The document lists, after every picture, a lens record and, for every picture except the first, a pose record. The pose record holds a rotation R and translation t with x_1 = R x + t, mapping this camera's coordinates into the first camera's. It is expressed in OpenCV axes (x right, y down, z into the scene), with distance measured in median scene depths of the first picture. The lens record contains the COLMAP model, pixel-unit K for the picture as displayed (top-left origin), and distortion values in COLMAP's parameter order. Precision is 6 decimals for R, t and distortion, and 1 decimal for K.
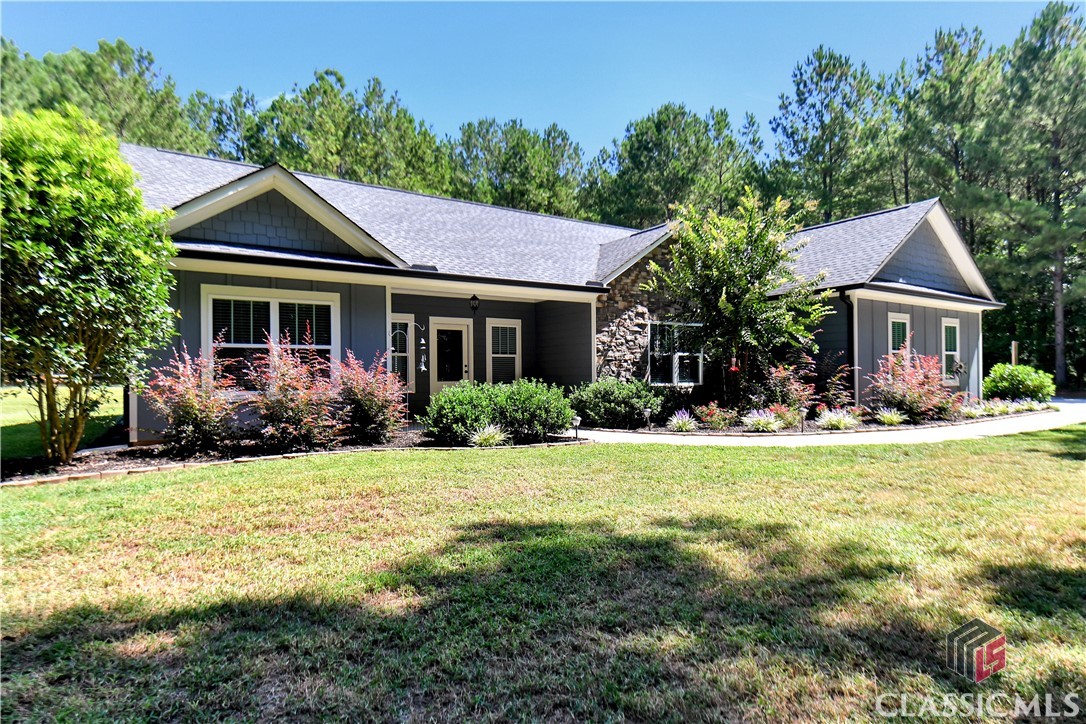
lens RADIAL K [[583.8, 0, 543.0], [0, 583.8, 362.0], [0, 0, 1]] dist [0.000089, -0.000004]
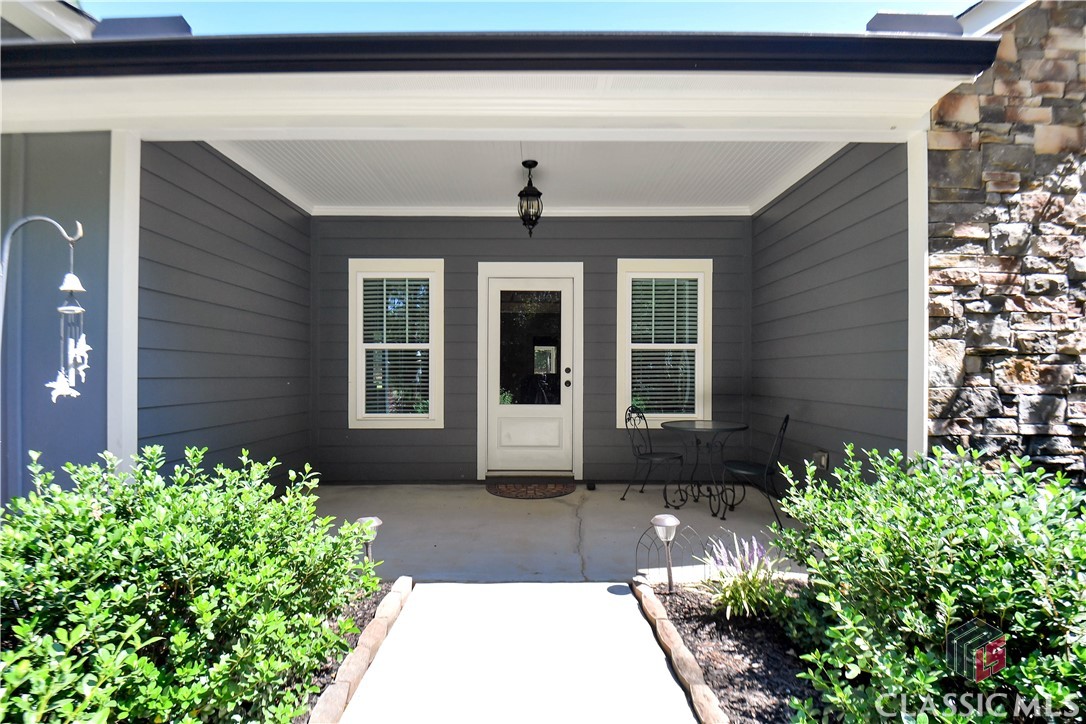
lens RADIAL K [[515.3, 0, 543.6], [0, 515.3, 375.1], [0, 0, 1]] dist [0.001939, -0.015681]
pose [[0.836301, 0.009668, -0.548186, 0.071249], [0.003726, 0.999721, 0.023315, 0.000705], [0.548259, -0.021541, 0.836031, 0.693173]]
